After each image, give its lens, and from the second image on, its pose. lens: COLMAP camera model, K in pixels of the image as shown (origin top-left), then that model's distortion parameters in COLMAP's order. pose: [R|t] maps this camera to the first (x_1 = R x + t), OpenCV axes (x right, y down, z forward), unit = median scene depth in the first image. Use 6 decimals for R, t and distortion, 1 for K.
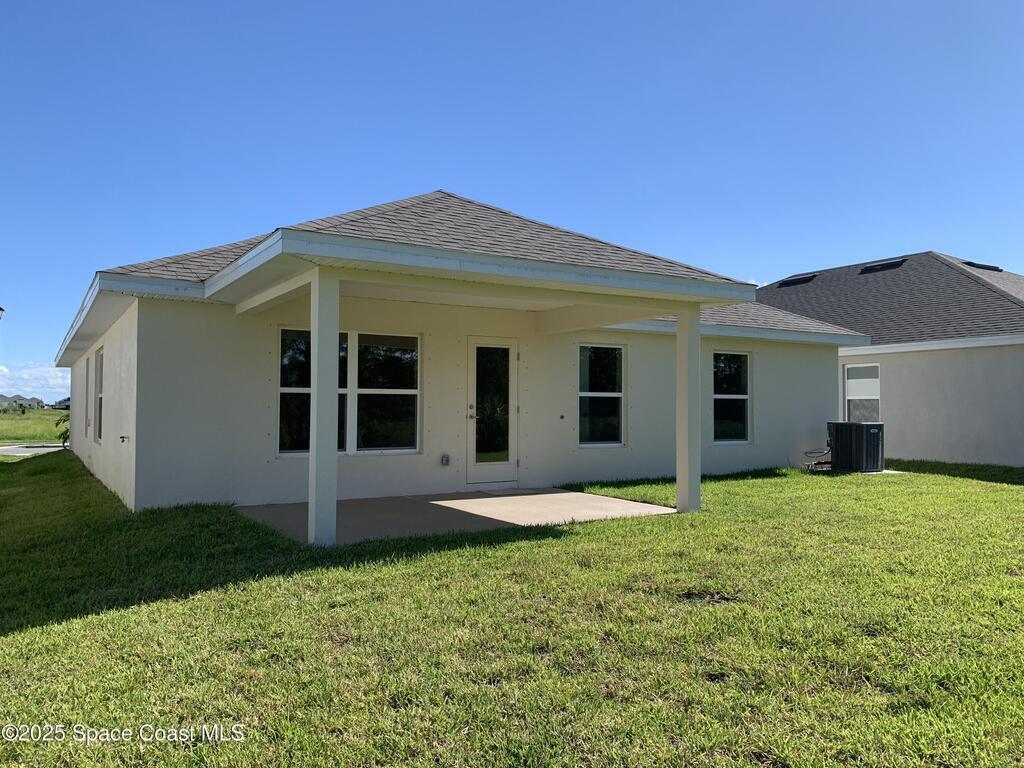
lens RADIAL K [[783.7, 0, 509.7], [0, 783.7, 390.1], [0, 0, 1]] dist [-0.001433, 0.003099]
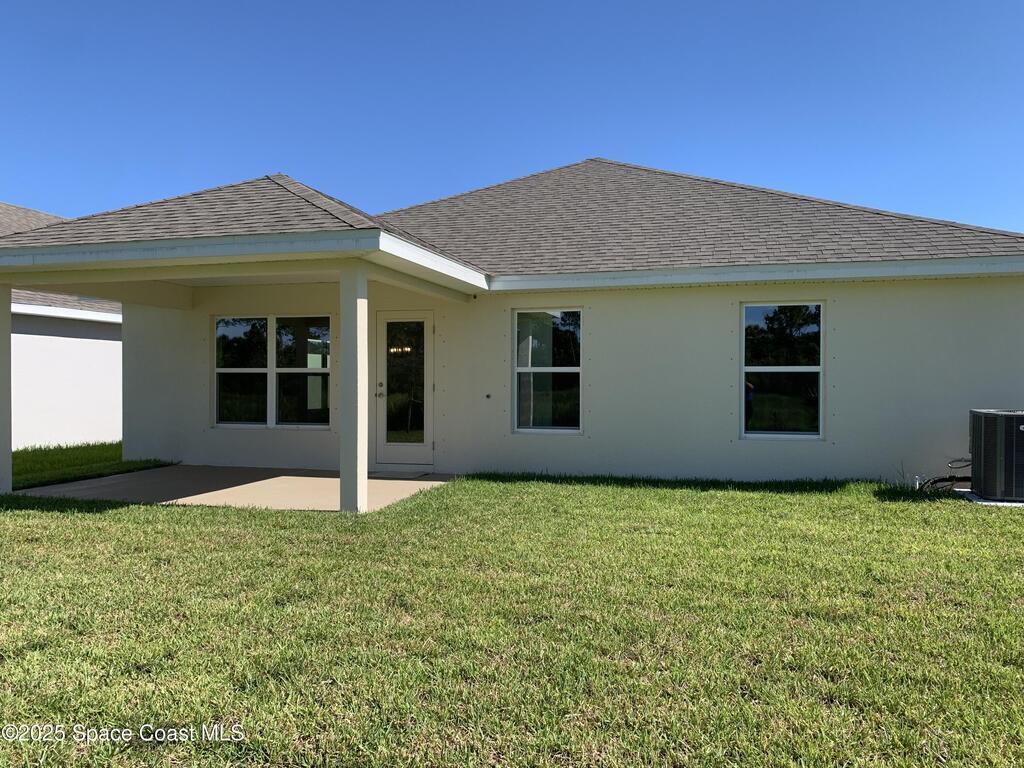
lens RADIAL K [[783.7, 0, 510.7], [0, 783.7, 380.6], [0, 0, 1]] dist [-0.001433, 0.003099]
pose [[0.685573, -0.005923, -0.727980, 0.686635], [0.014895, 0.999872, 0.005892, 0.011599], [0.727852, -0.014883, 0.685573, 0.398845]]
